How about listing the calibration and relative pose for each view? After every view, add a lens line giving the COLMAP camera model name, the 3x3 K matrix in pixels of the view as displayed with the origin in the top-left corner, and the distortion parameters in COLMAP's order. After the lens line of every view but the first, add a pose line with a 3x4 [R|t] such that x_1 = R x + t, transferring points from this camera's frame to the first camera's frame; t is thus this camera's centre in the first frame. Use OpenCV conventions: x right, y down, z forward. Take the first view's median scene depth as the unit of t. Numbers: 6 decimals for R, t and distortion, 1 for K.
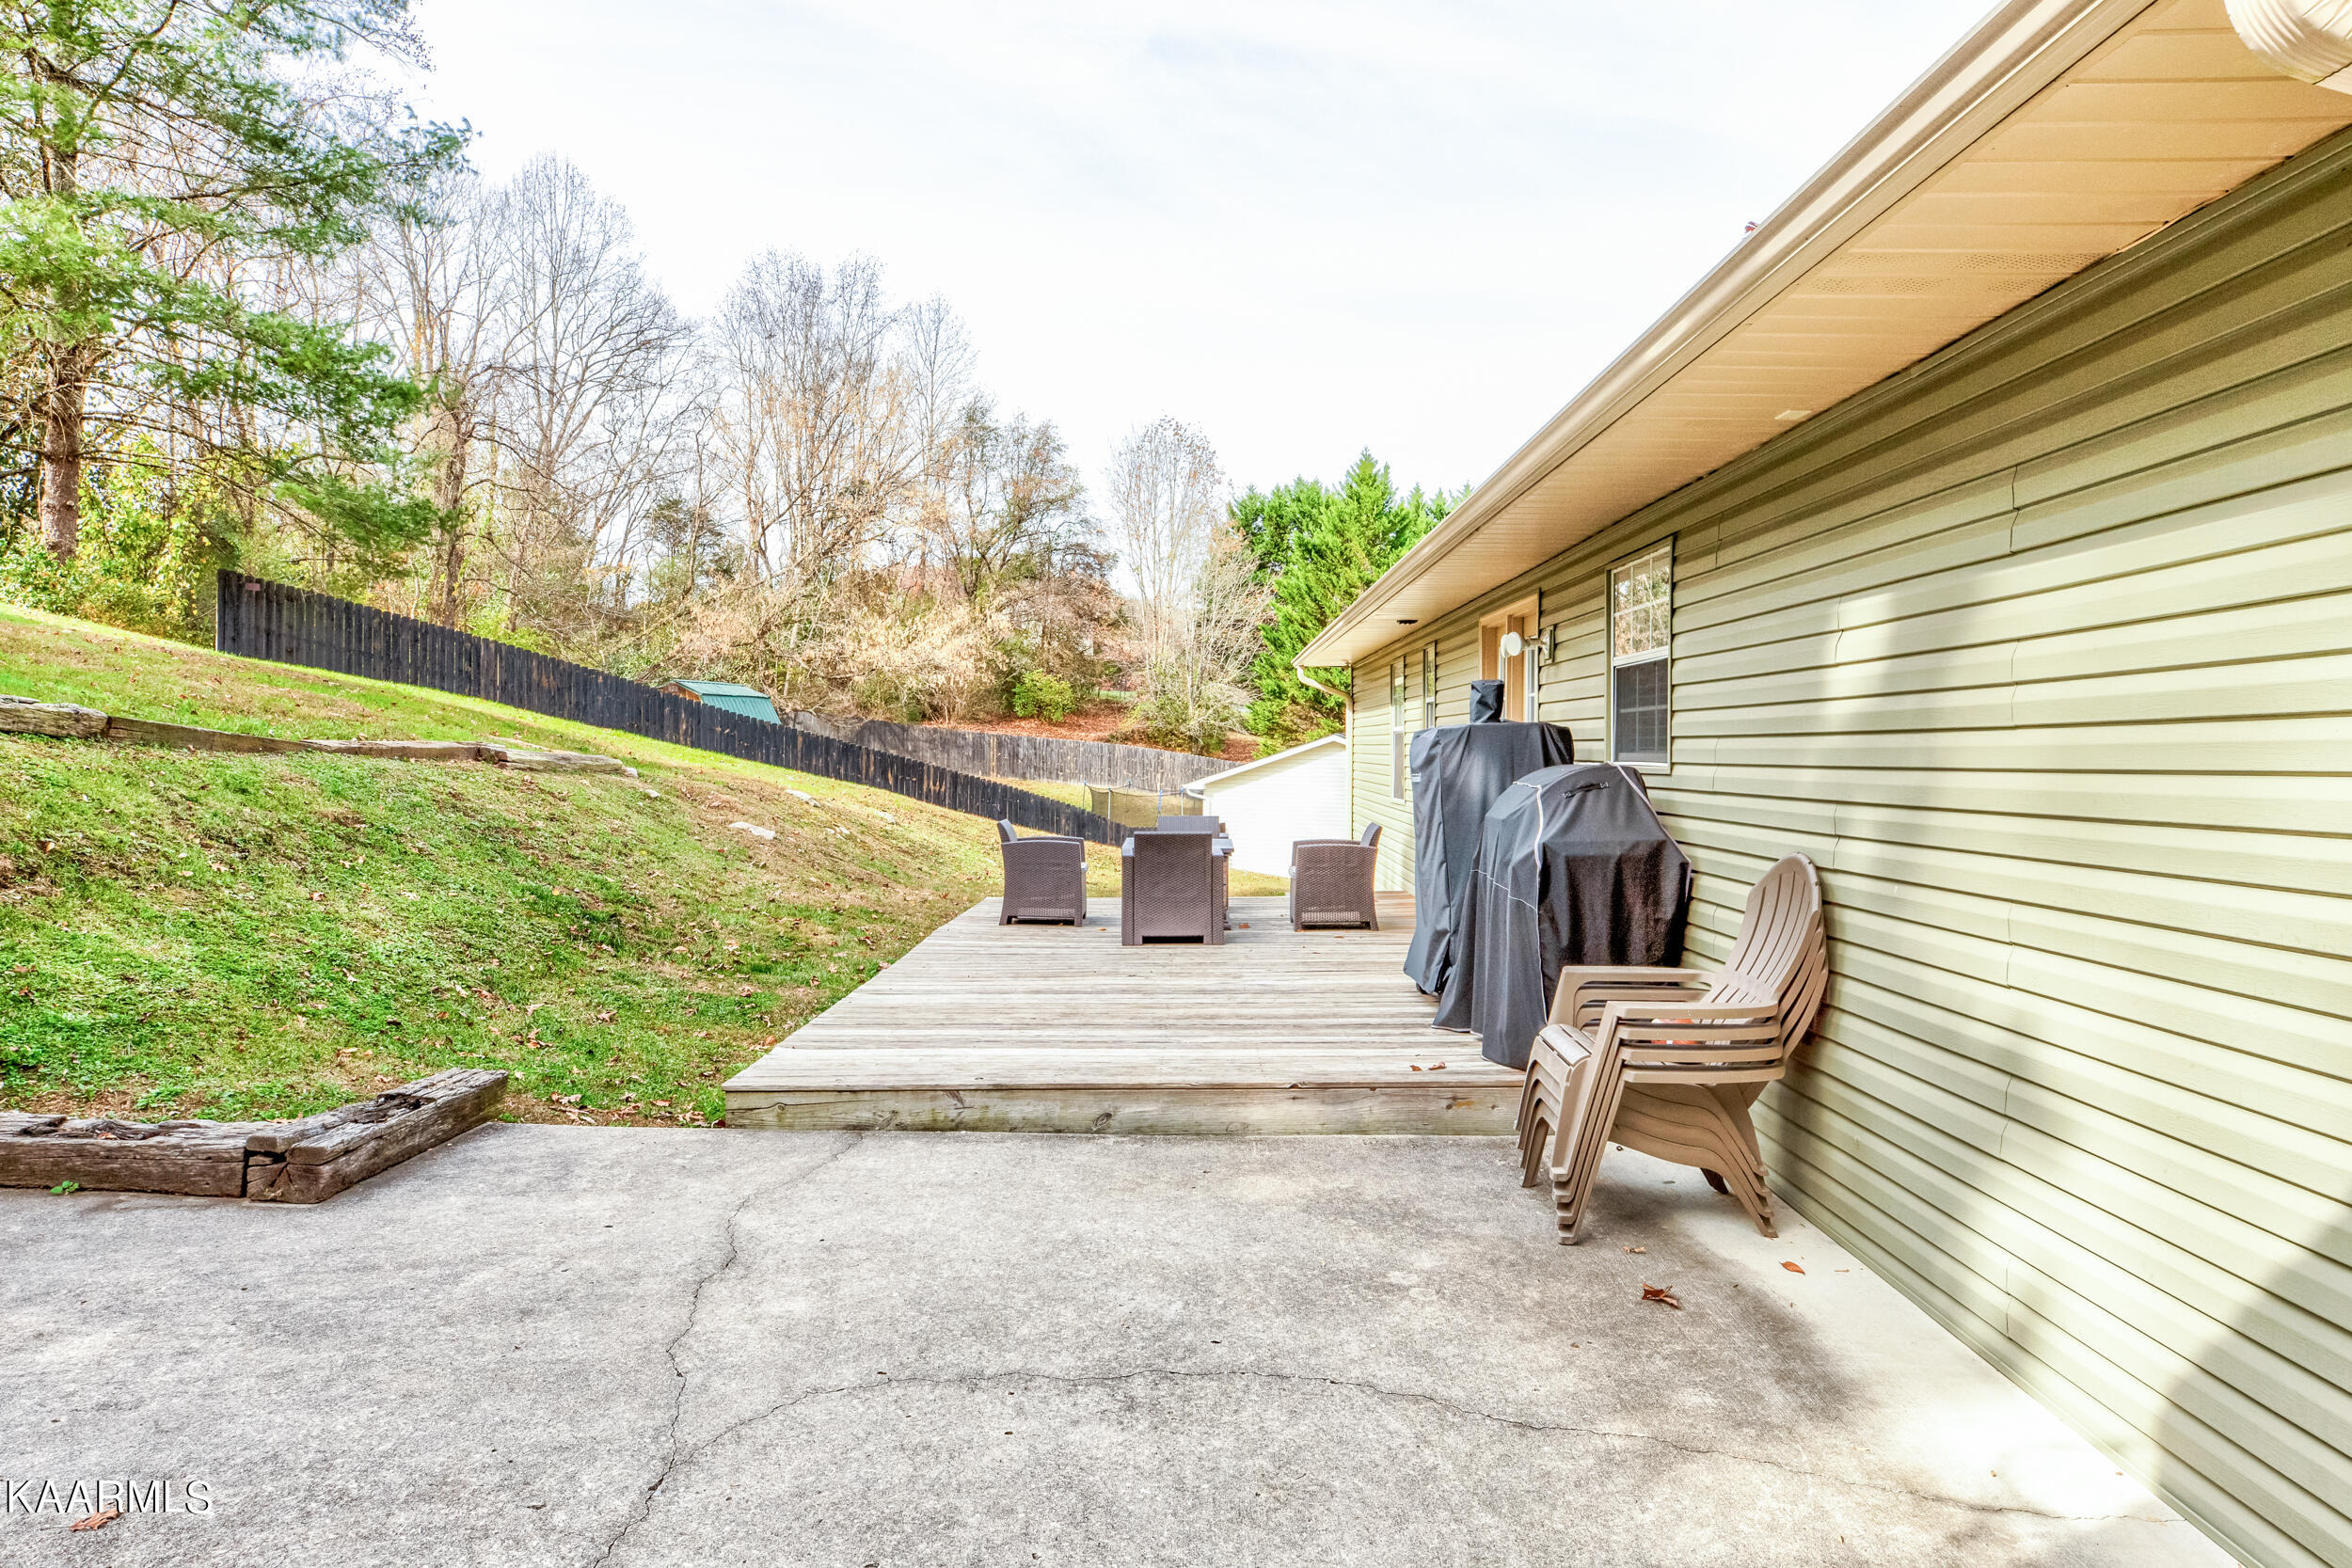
lens RADIAL K [[1502.6, 0, 1173.2], [0, 1502.6, 750.6], [0, 0, 1]] dist [0.037288, 0.001619]
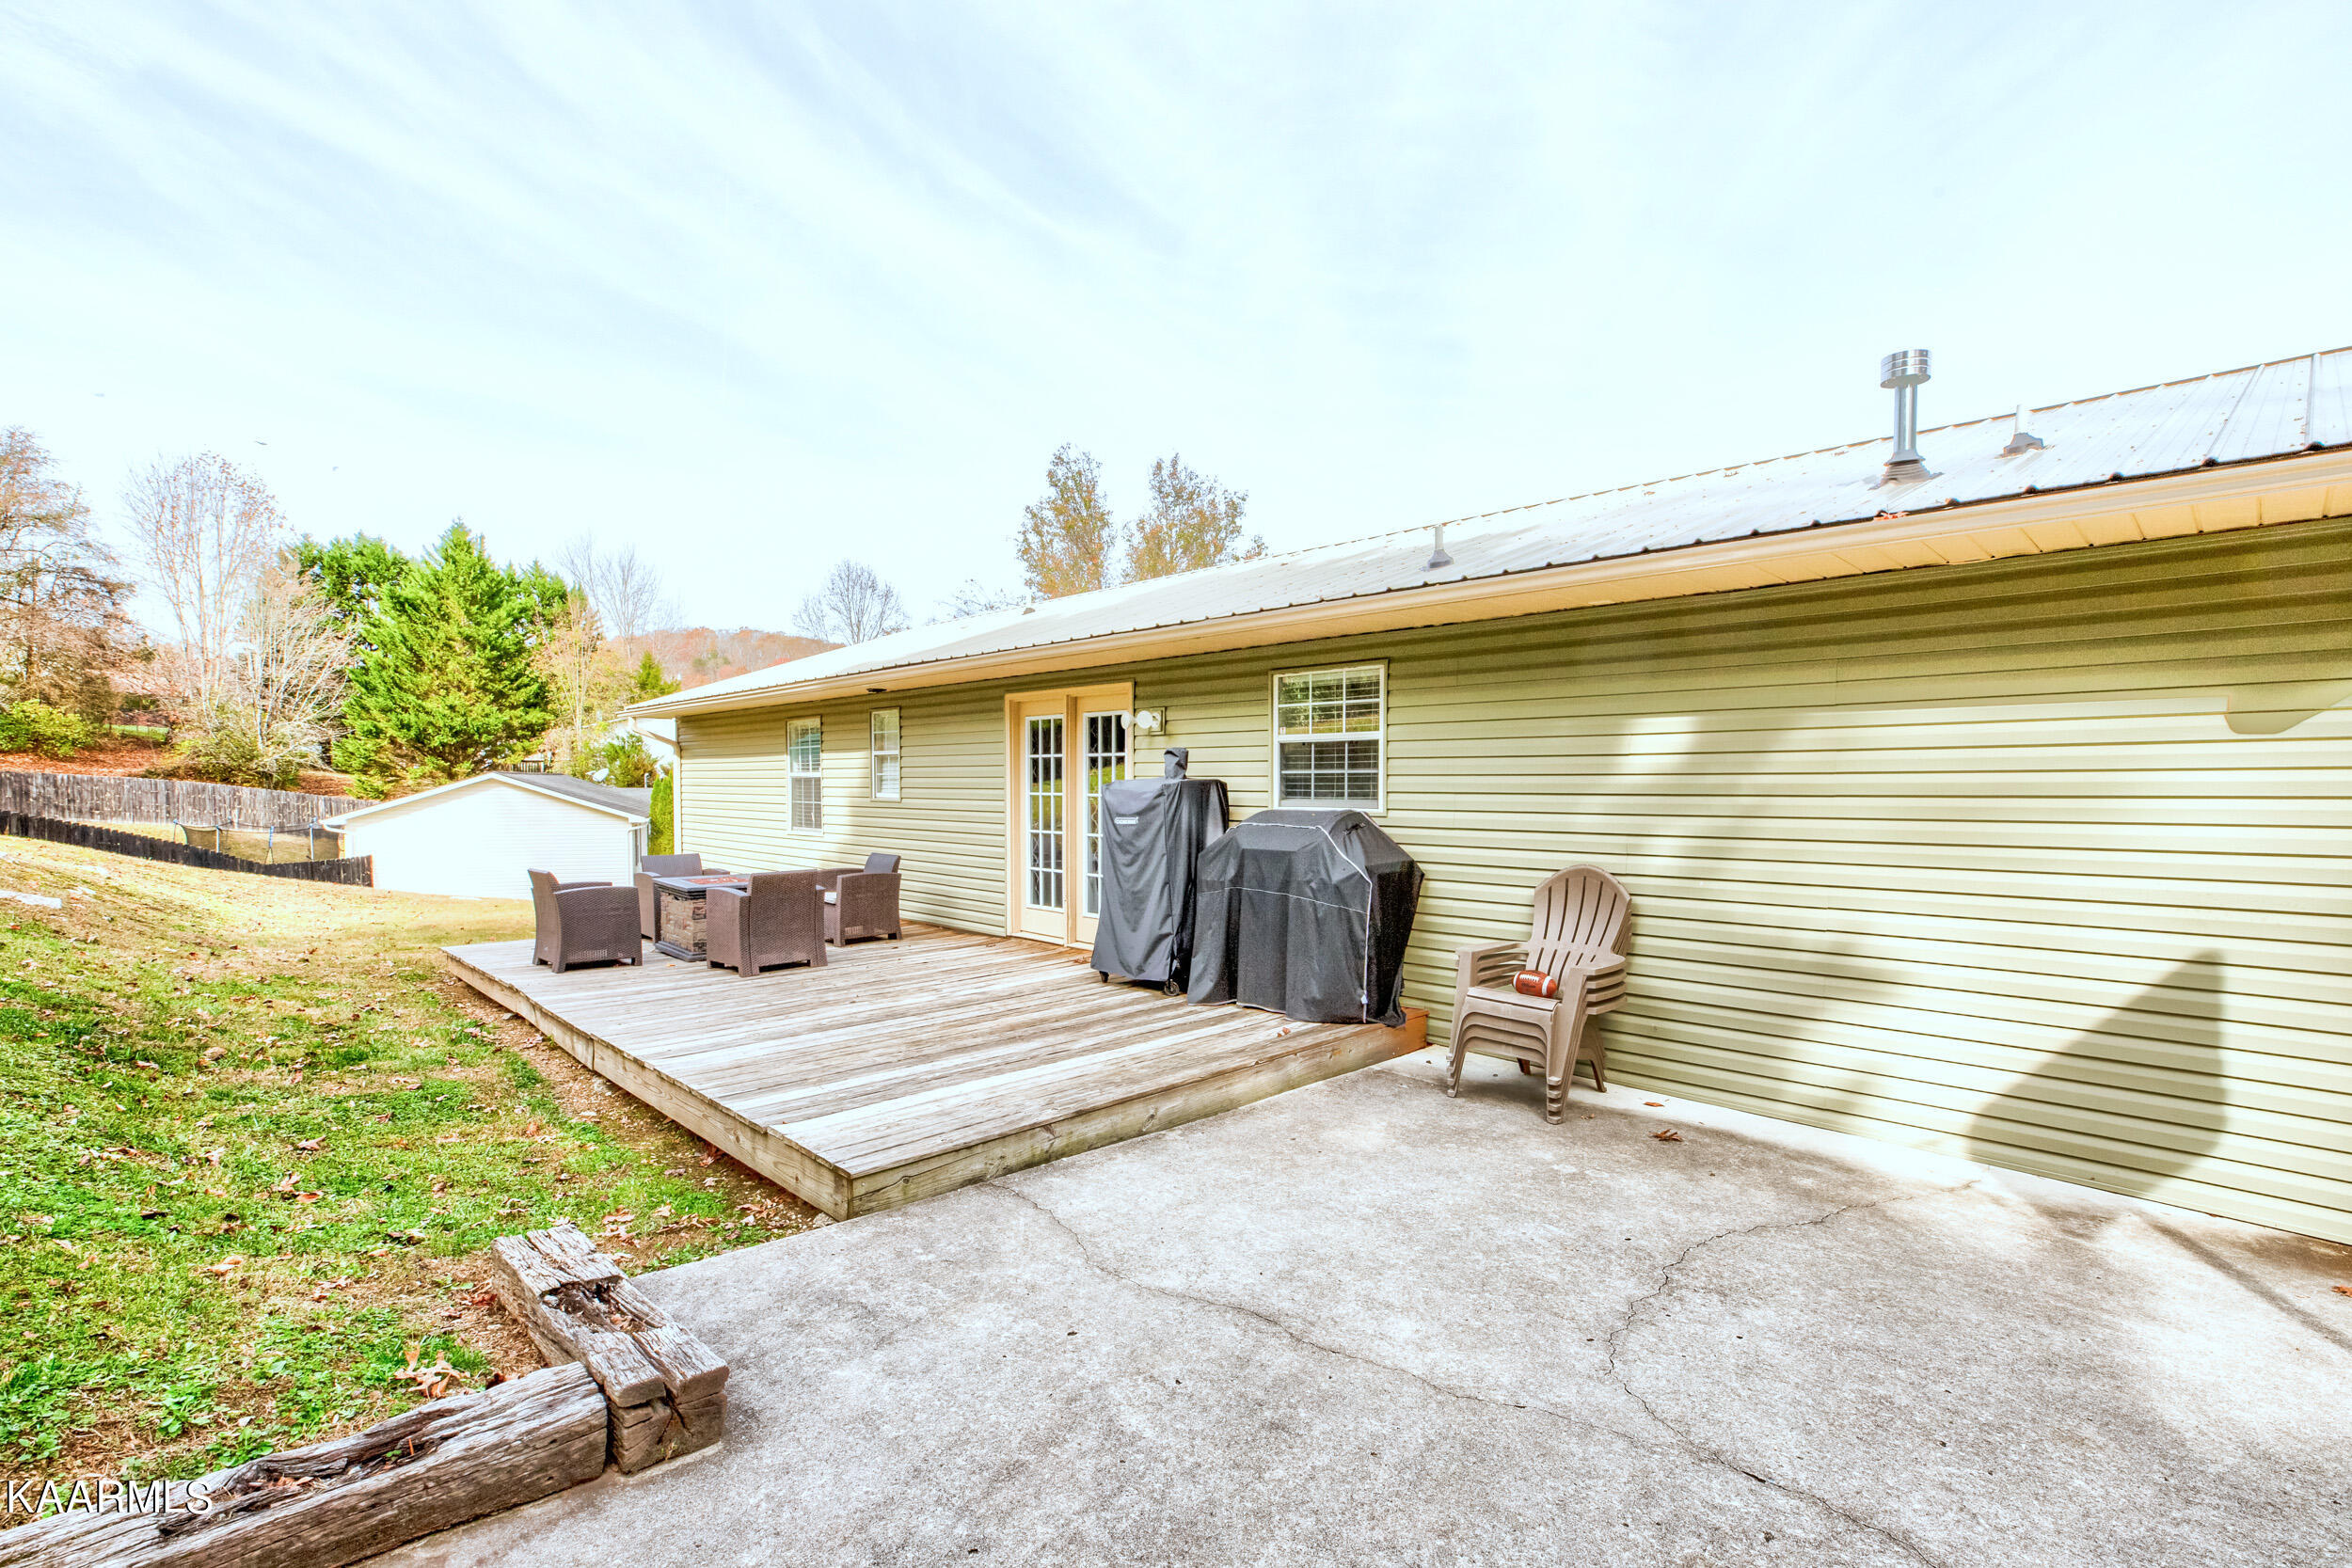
lens RADIAL K [[1082.9, 0, 1182.3], [0, 1082.9, 835.7], [0, 0, 1]] dist [-0.012331, 0.001622]
pose [[0.711760, -0.038179, 0.701384, -0.618385], [0.003101, 0.998683, 0.051214, -0.023025], [-0.702416, -0.034277, 0.710941, 0.383469]]
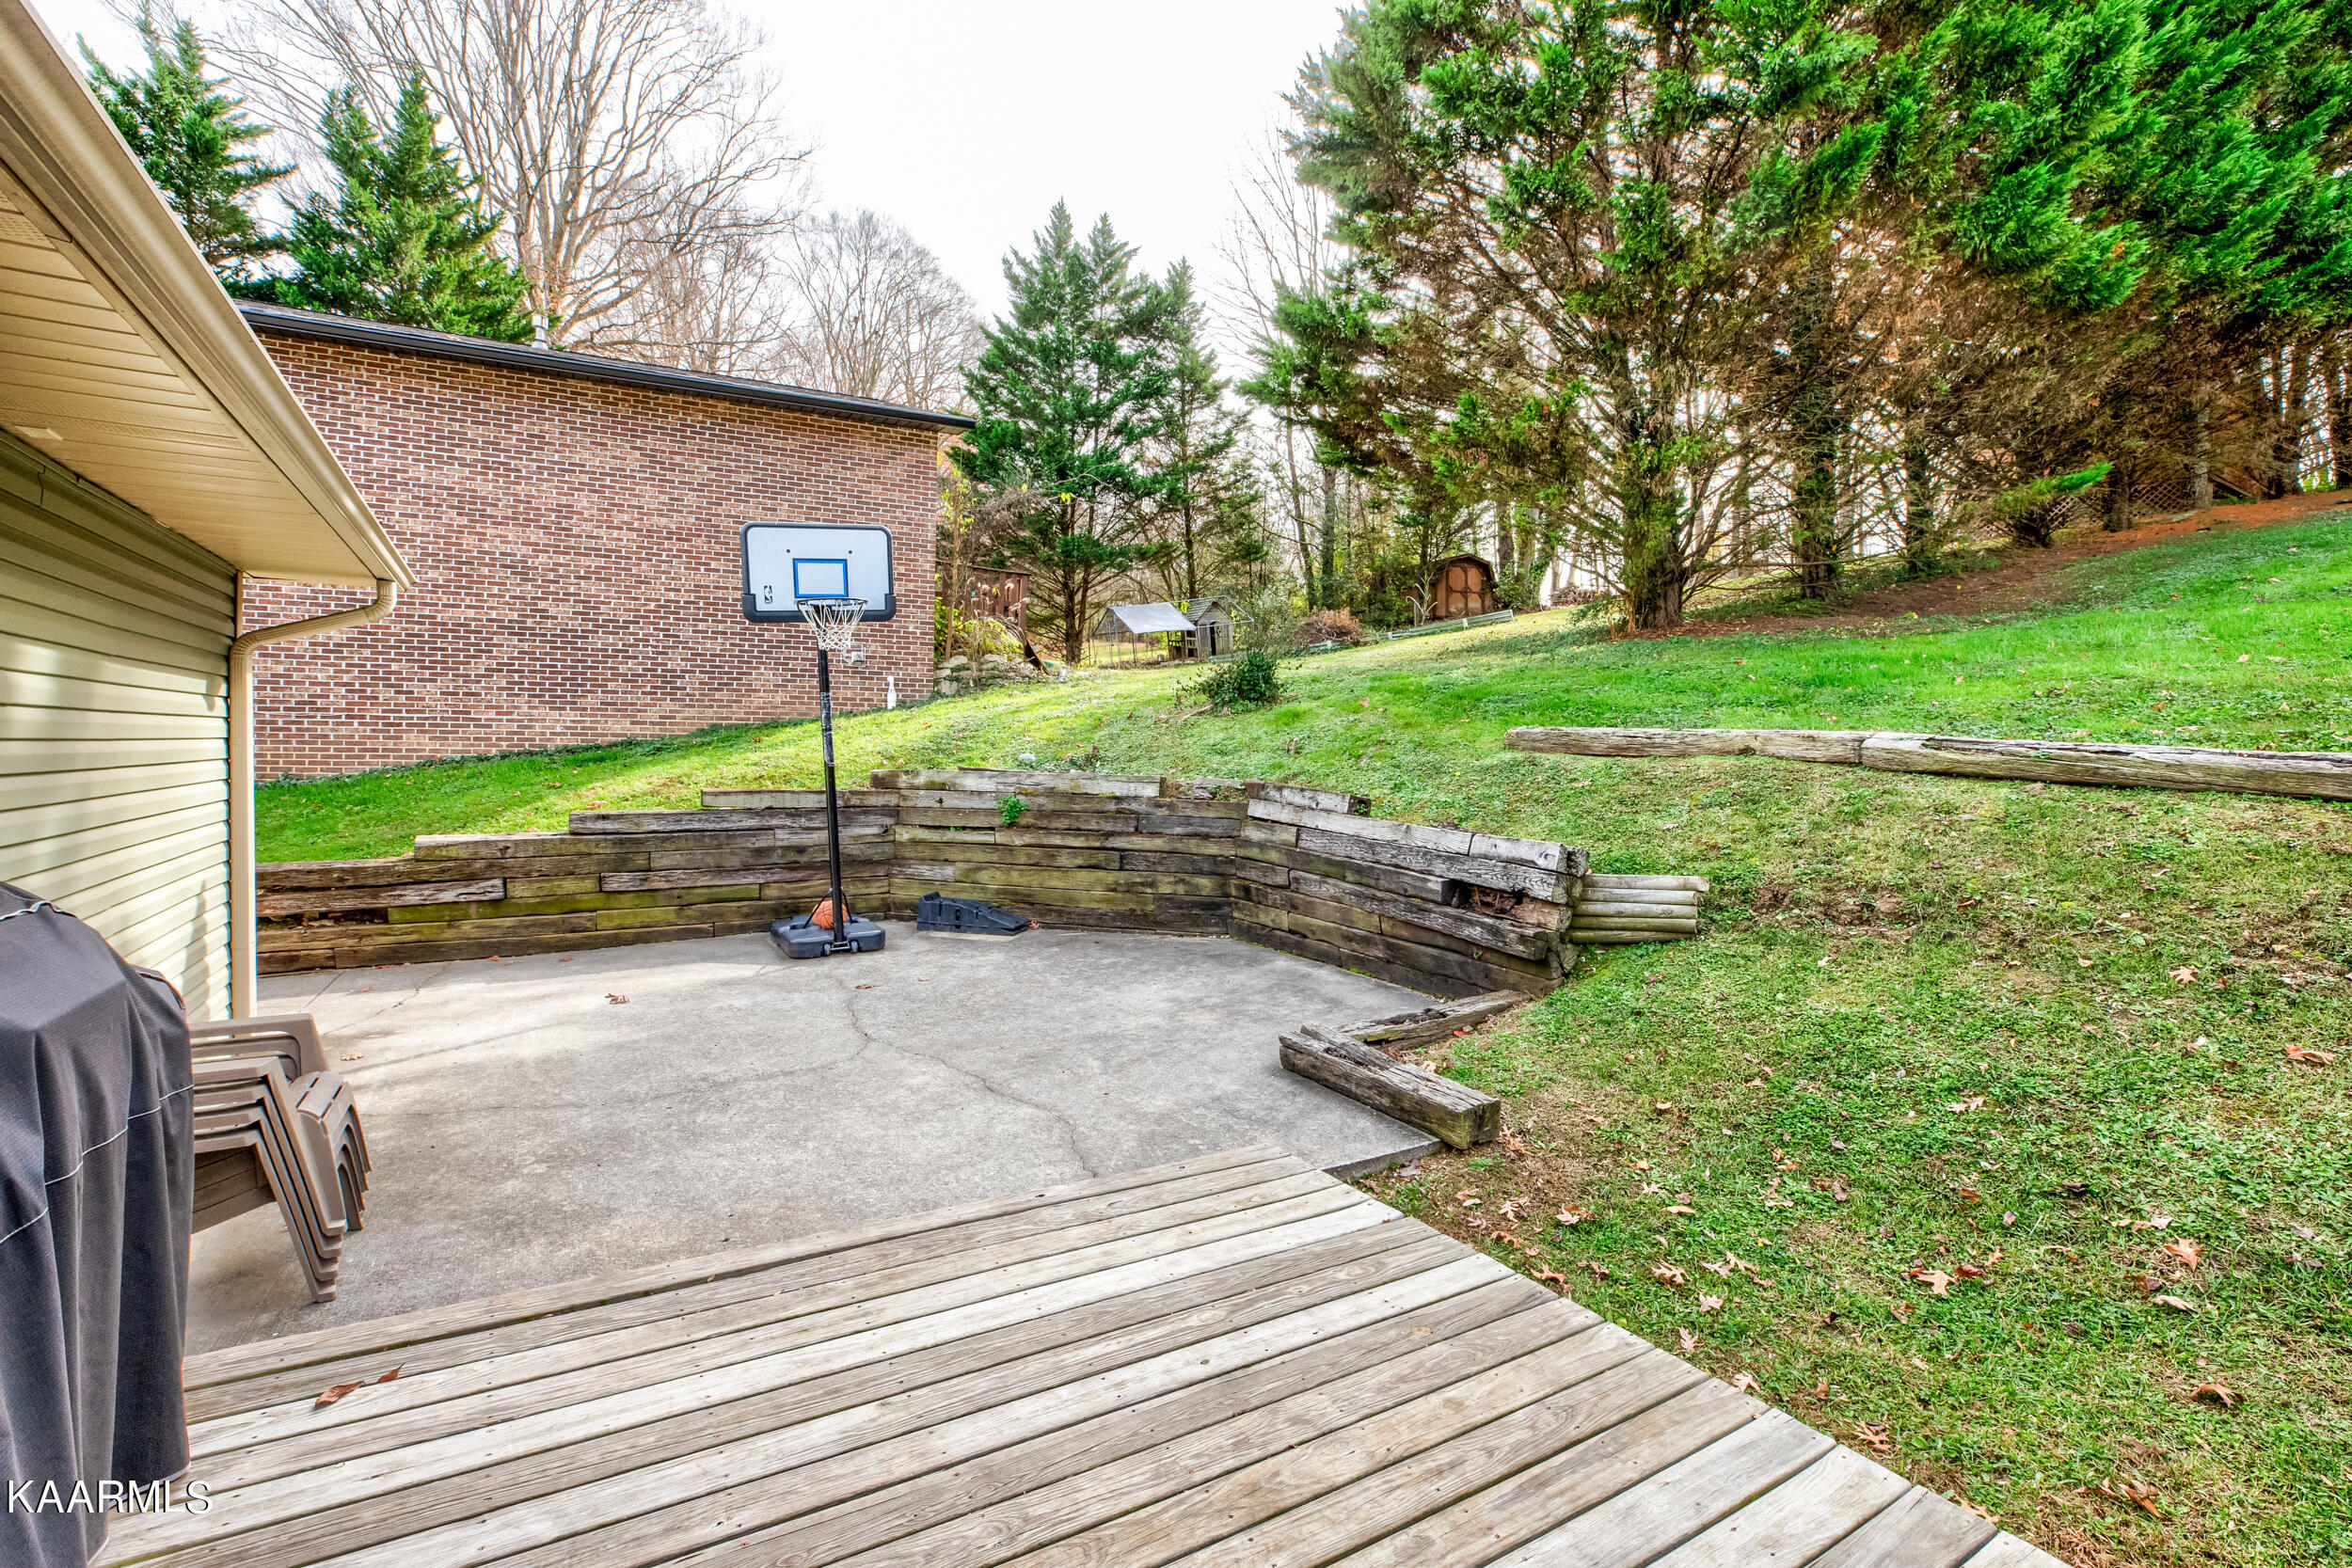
lens RADIAL K [[1092.8, 0, 1147.0], [0, 1092.8, 748.8], [0, 0, 1]] dist [0.001463, 0.000339]
pose [[-0.861174, -0.018140, -0.507987, 0.136370], [-0.016837, 0.999833, -0.007160, -0.028453], [0.508032, 0.002387, -0.861335, 1.576353]]
